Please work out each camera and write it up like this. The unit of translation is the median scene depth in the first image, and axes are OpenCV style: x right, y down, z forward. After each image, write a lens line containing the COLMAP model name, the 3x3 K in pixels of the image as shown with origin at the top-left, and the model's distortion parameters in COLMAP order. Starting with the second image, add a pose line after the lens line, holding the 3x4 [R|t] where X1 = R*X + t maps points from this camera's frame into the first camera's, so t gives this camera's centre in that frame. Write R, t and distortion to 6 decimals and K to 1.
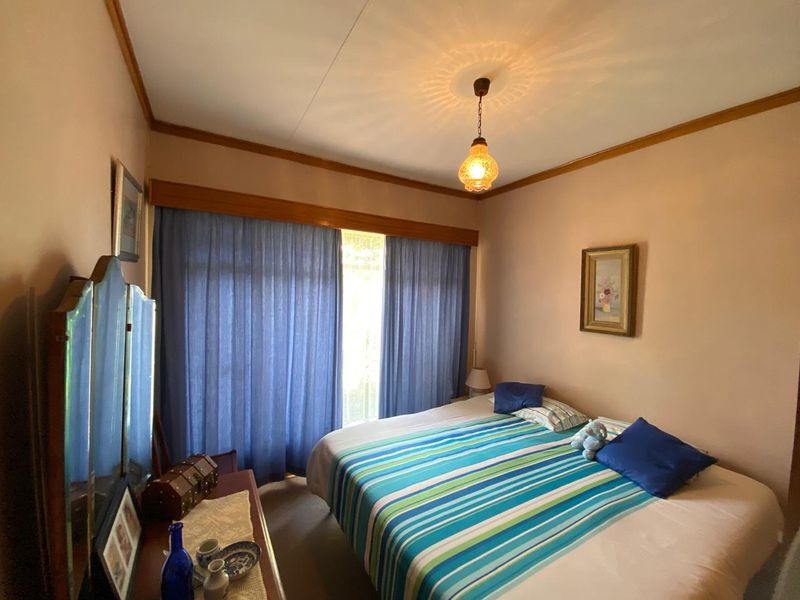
lens RADIAL K [[327.9, 0, 394.1], [0, 327.9, 300.9], [0, 0, 1]] dist [0.042941, -0.032710]
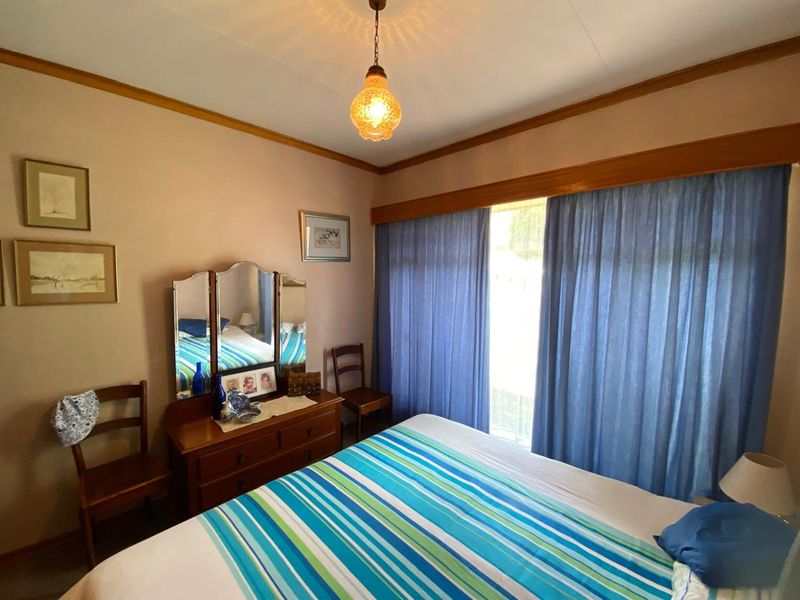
lens RADIAL K [[327.9, 0, 394.1], [0, 327.9, 300.9], [0, 0, 1]] dist [0.042941, -0.032710]
pose [[0.254013, 0.053886, -0.965698, 0.695455], [-0.030596, 0.998395, 0.047663, -0.000381], [0.966717, 0.017440, 0.255254, 0.580669]]
